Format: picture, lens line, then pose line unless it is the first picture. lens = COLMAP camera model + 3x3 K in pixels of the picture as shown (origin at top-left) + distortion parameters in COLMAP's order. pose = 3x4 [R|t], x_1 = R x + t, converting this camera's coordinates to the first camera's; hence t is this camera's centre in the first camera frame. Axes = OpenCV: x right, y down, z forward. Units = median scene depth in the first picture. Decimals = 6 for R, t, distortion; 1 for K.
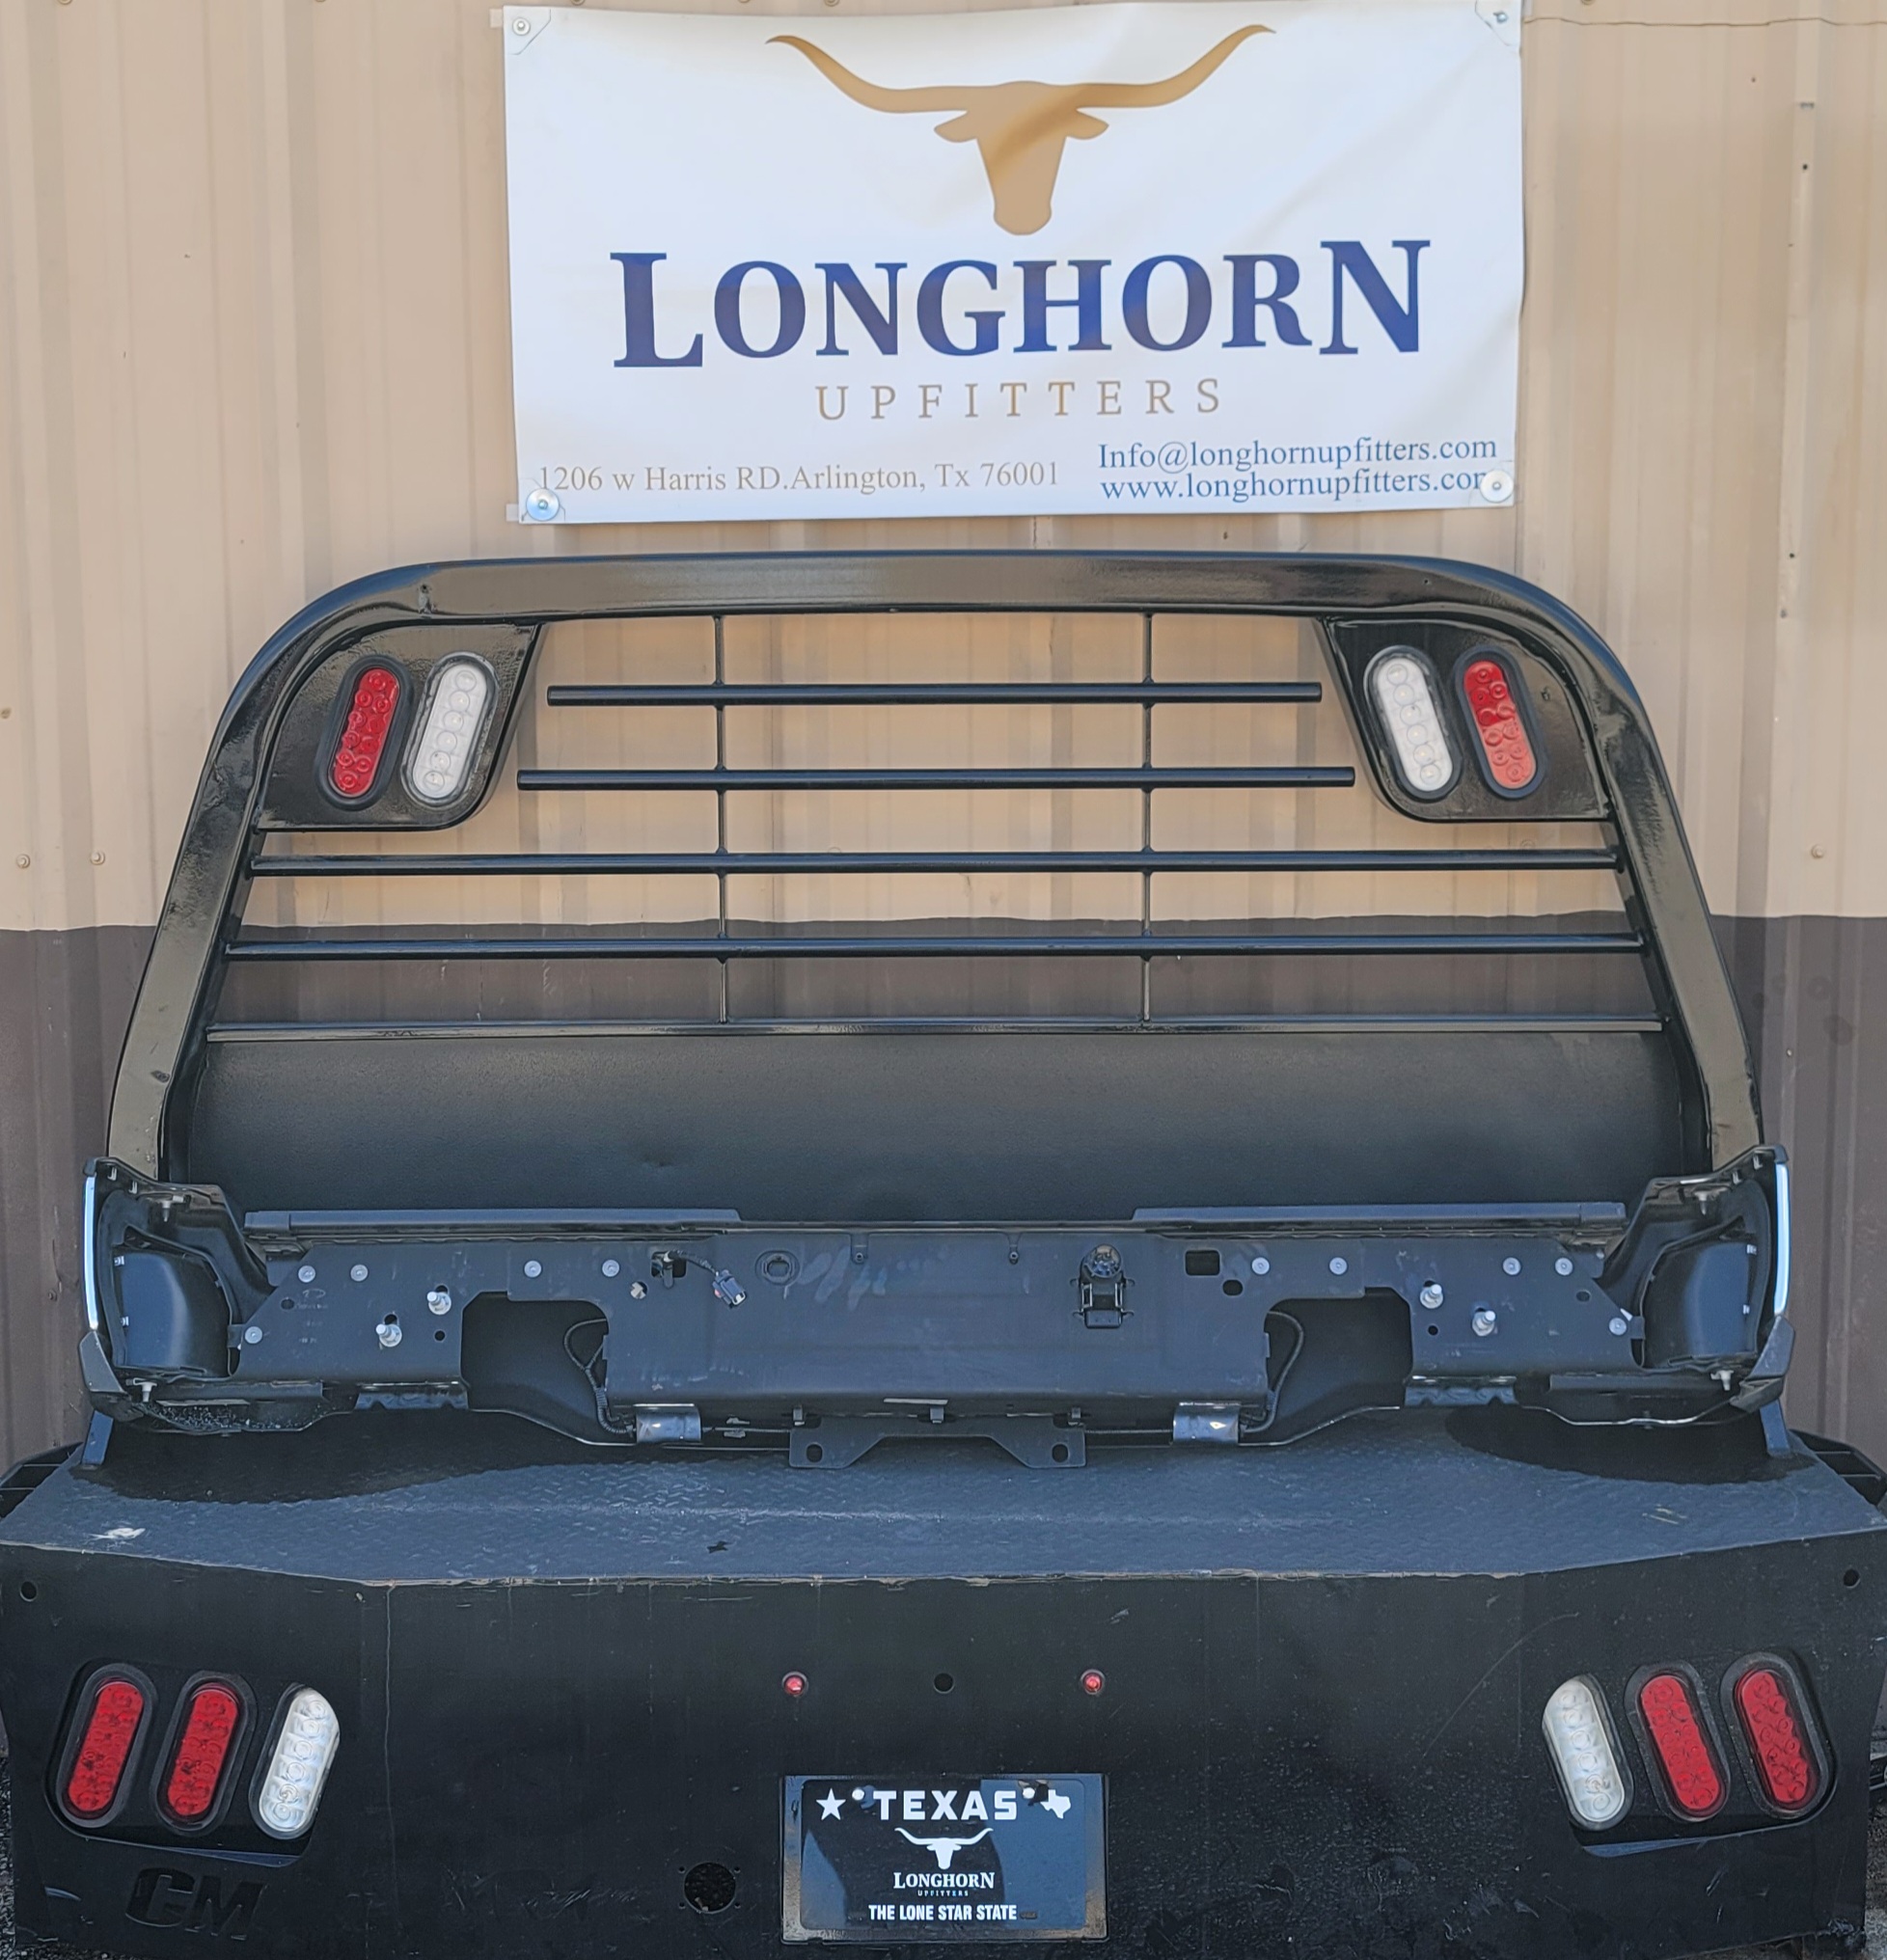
lens RADIAL K [[2711.6, 0, 943.5], [0, 2711.6, 980.0], [0, 0, 1]] dist [0.007359, 0.036902]
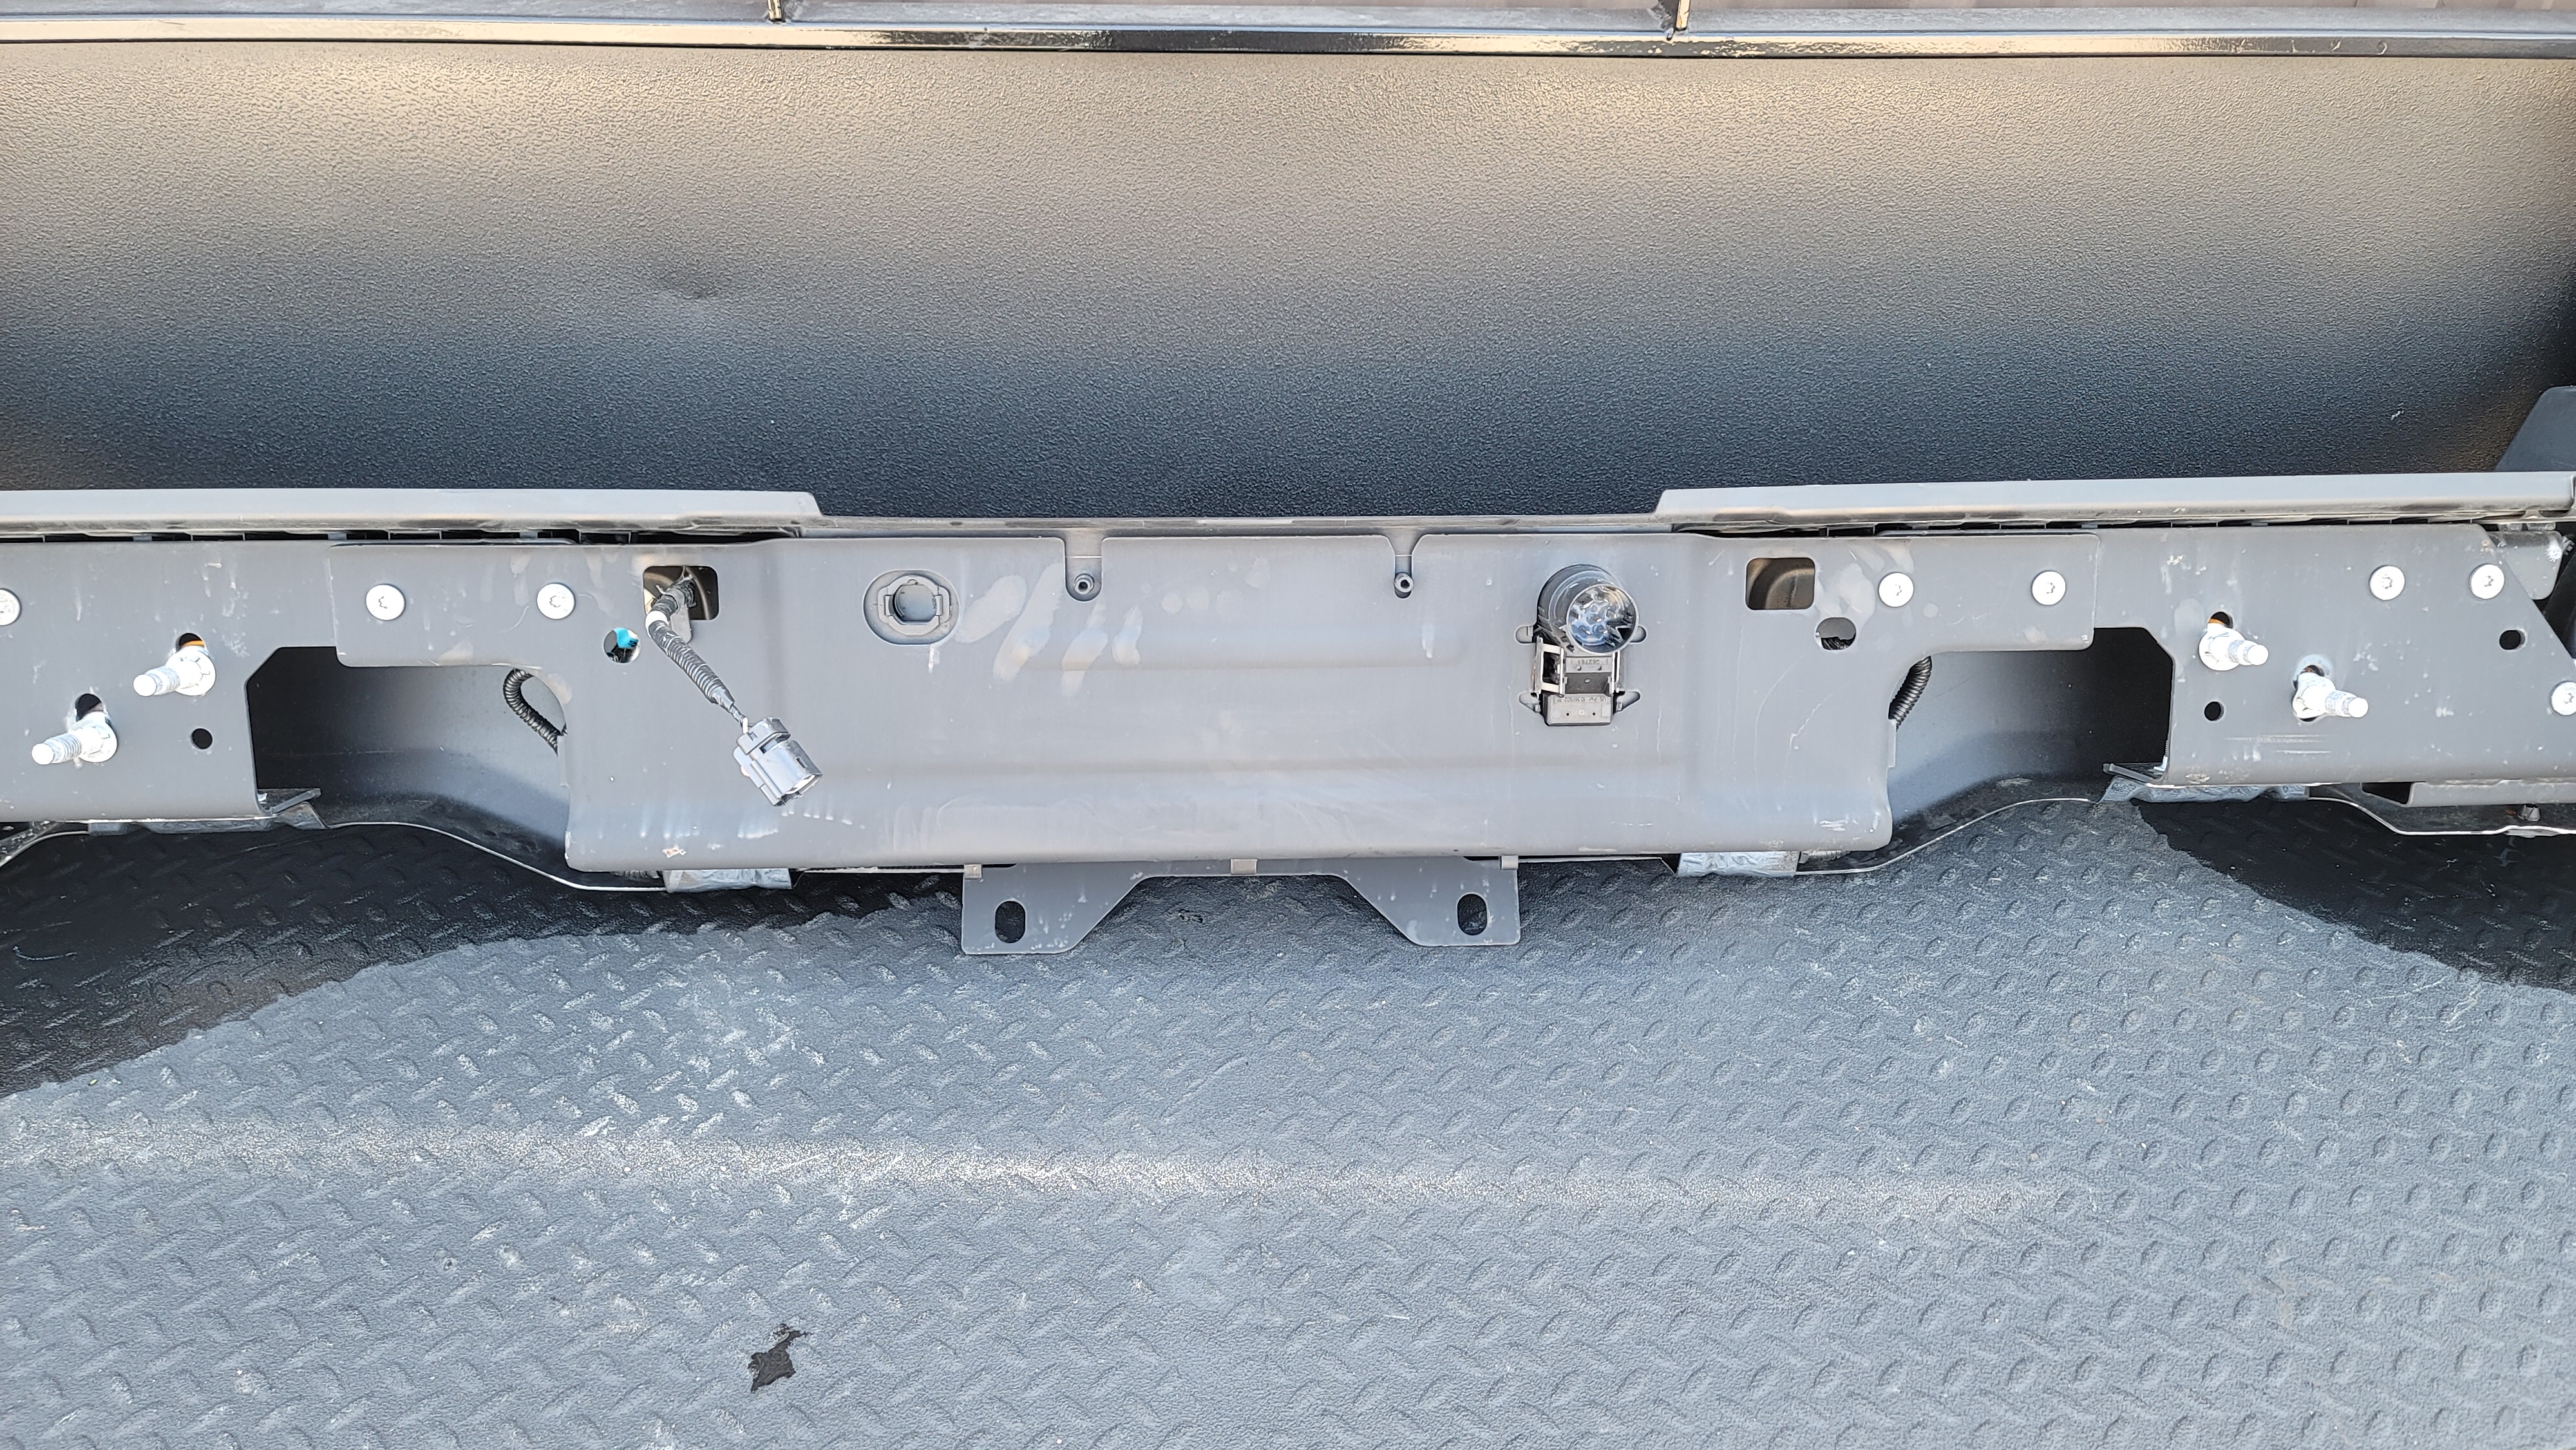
lens RADIAL K [[1835.8, 0, 1296.1], [0, 1835.8, 711.7], [0, 0, 1]] dist [0.072072, -0.068073]
pose [[0.998466, -0.005458, 0.055090, -0.012732], [-0.020694, 0.886186, 0.462867, -0.032225], [-0.051346, -0.463297, 0.884714, 0.774282]]
